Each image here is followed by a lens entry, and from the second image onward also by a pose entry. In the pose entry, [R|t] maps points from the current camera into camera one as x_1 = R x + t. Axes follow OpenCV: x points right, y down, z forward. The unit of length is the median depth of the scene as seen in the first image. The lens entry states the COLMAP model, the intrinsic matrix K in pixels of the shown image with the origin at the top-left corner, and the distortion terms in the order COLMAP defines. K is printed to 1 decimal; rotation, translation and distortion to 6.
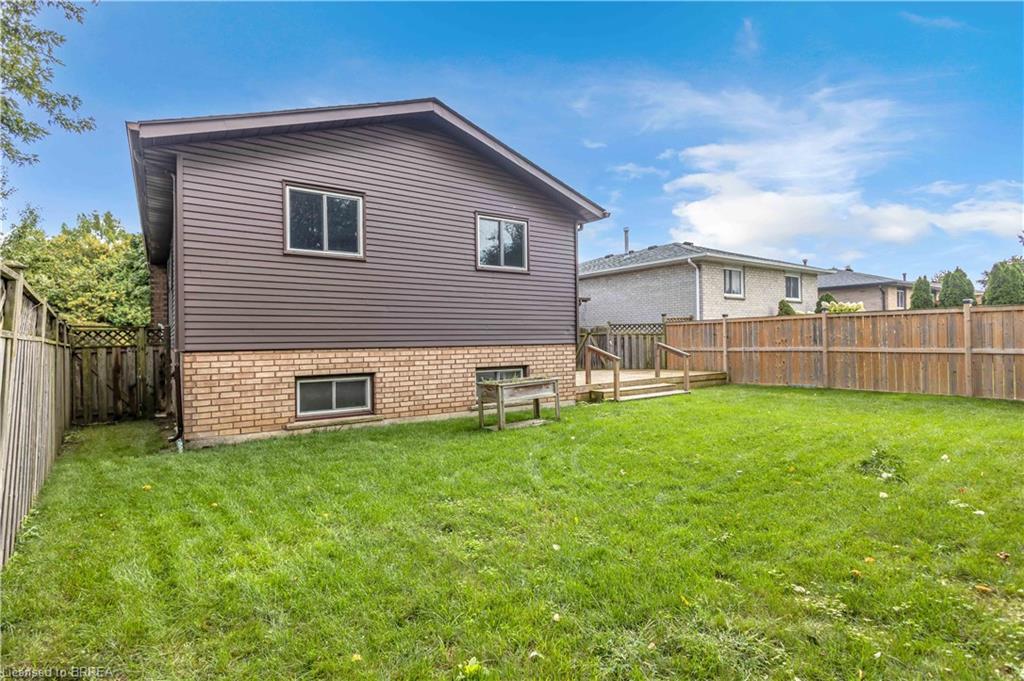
lens RADIAL K [[523.5, 0, 512.0], [0, 523.5, 340.5], [0, 0, 1]] dist [0.013943, -0.002438]
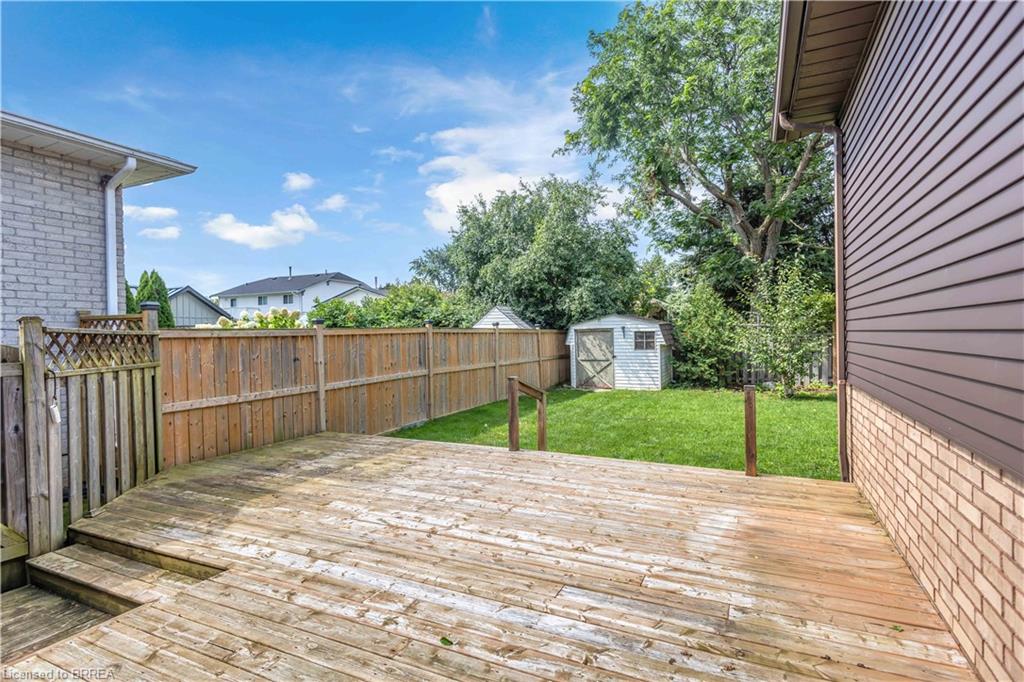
lens RADIAL K [[514.5, 0, 519.8], [0, 514.5, 341.6], [0, 0, 1]] dist [0.014749, -0.000456]
pose [[-0.490424, 0.007927, 0.871448, -0.123705], [0.020873, 0.999779, 0.002653, -0.025701], [-0.871234, 0.019491, -0.490481, 1.159701]]
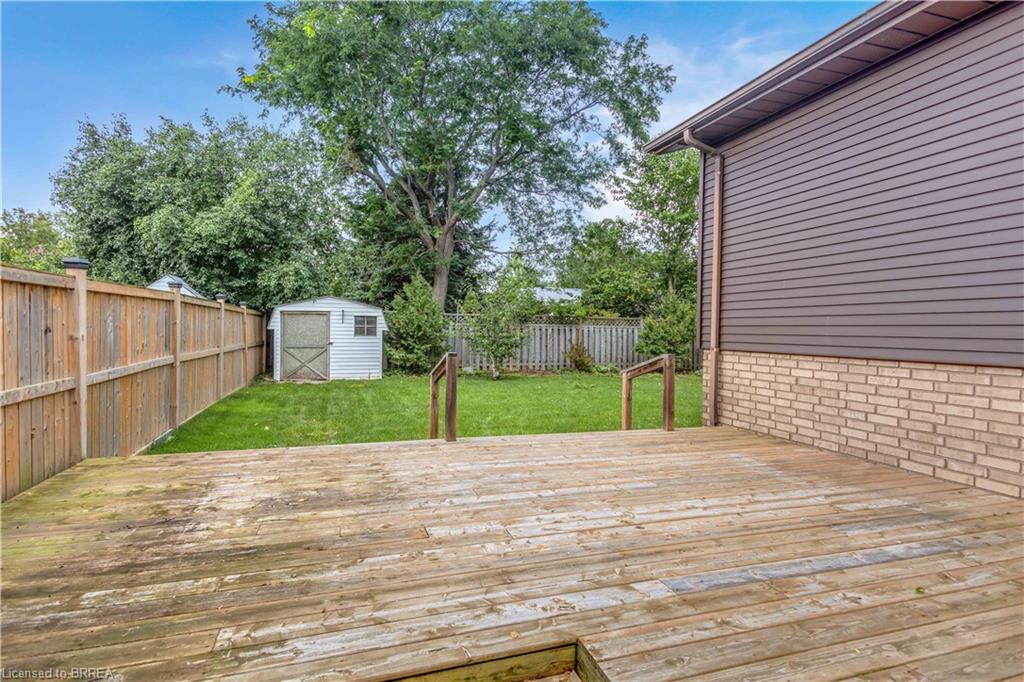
lens RADIAL K [[523.5, 0, 512.0], [0, 523.5, 341.0], [0, 0, 1]] dist [0.013943, -0.002438]
pose [[-0.954312, -0.005998, 0.298753, 0.092583], [0.000230, 0.999783, 0.020809, -0.012321], [-0.298813, 0.019927, -0.954104, 1.287804]]
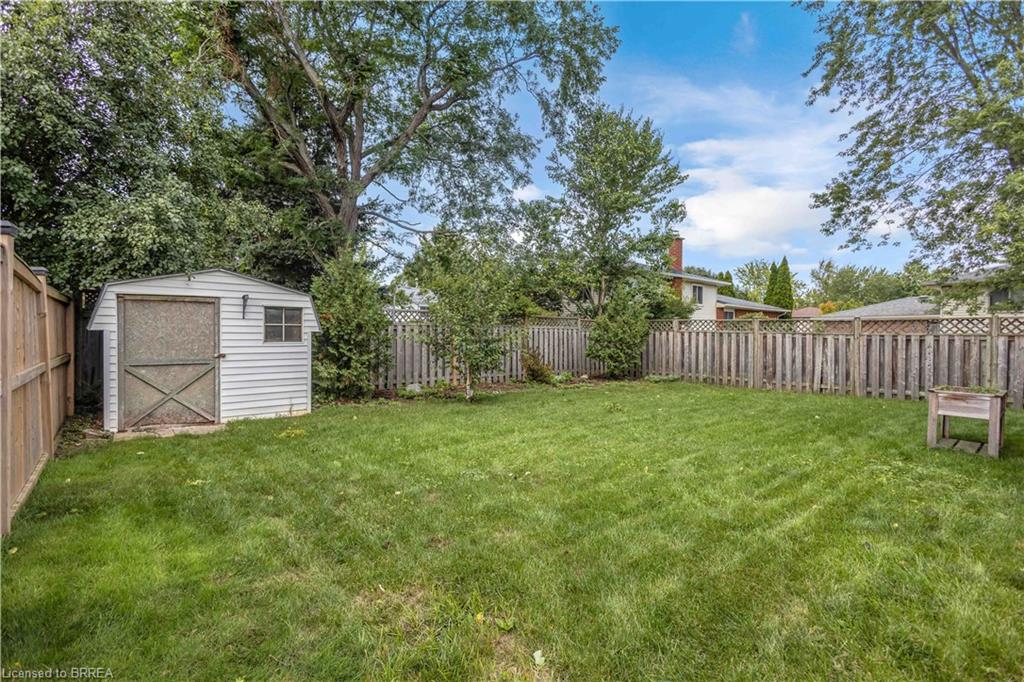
lens RADIAL K [[523.5, 0, 512.0], [0, 523.5, 341.0], [0, 0, 1]] dist [0.013943, -0.002438]
pose [[-0.999700, 0.006332, -0.023673, 0.410529], [0.005955, 0.999855, 0.015962, -0.009629], [0.023770, 0.015816, -0.999592, 1.010909]]
